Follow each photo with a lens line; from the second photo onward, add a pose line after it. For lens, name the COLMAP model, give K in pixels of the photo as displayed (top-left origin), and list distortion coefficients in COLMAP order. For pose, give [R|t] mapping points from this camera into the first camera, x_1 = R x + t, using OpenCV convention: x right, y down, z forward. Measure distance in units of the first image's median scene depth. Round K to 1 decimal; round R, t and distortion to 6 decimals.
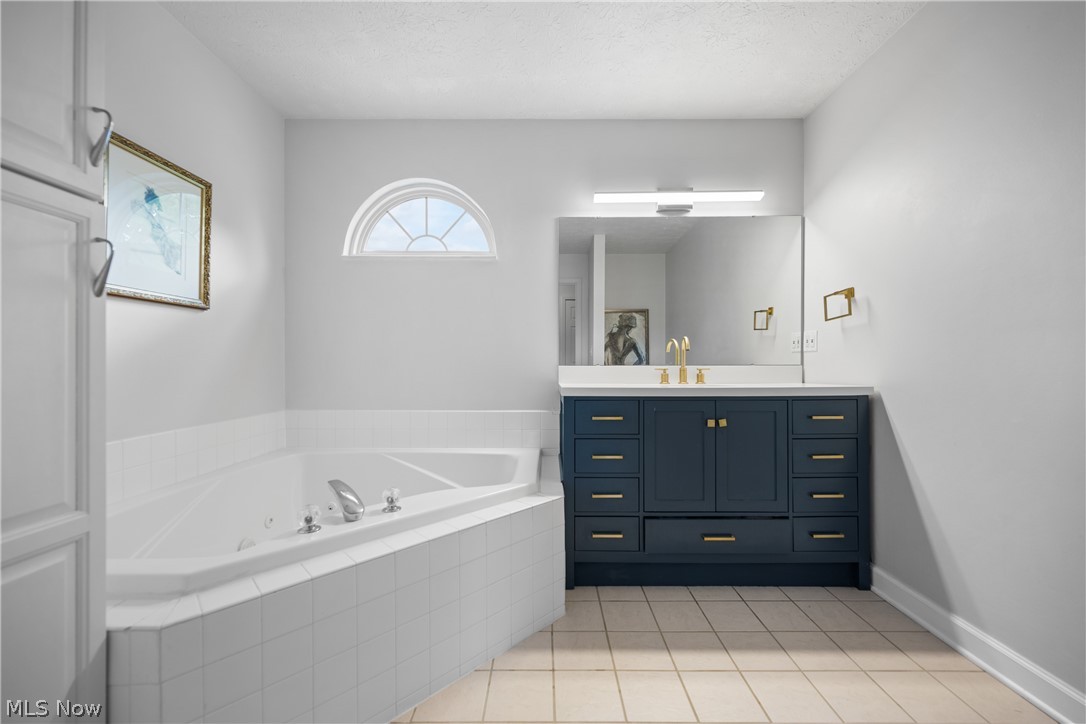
lens RADIAL K [[434.7, 0, 542.3], [0, 434.7, 365.0], [0, 0, 1]] dist [0.001152, -0.000071]
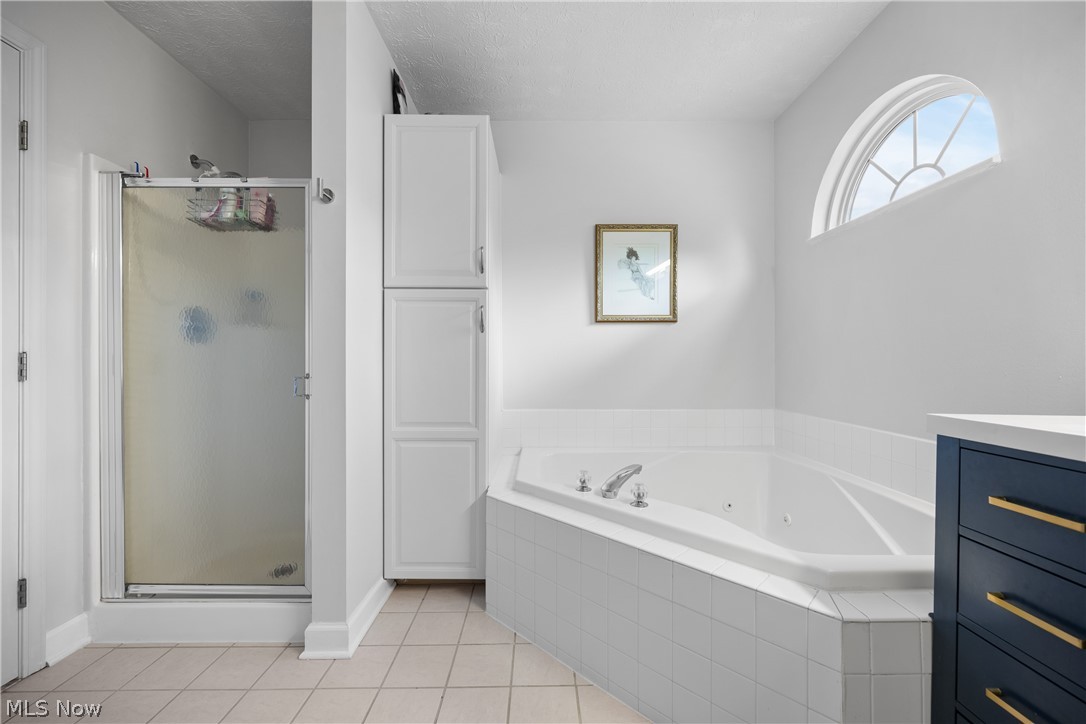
lens RADIAL K [[434.7, 0, 542.3], [0, 434.7, 365.0], [0, 0, 1]] dist [0.001152, -0.000071]
pose [[-0.001906, 0.006863, -0.999975, 0.577341], [-0.003156, 0.999971, 0.006869, -0.005492], [0.999993, 0.003169, -0.001884, 0.645457]]
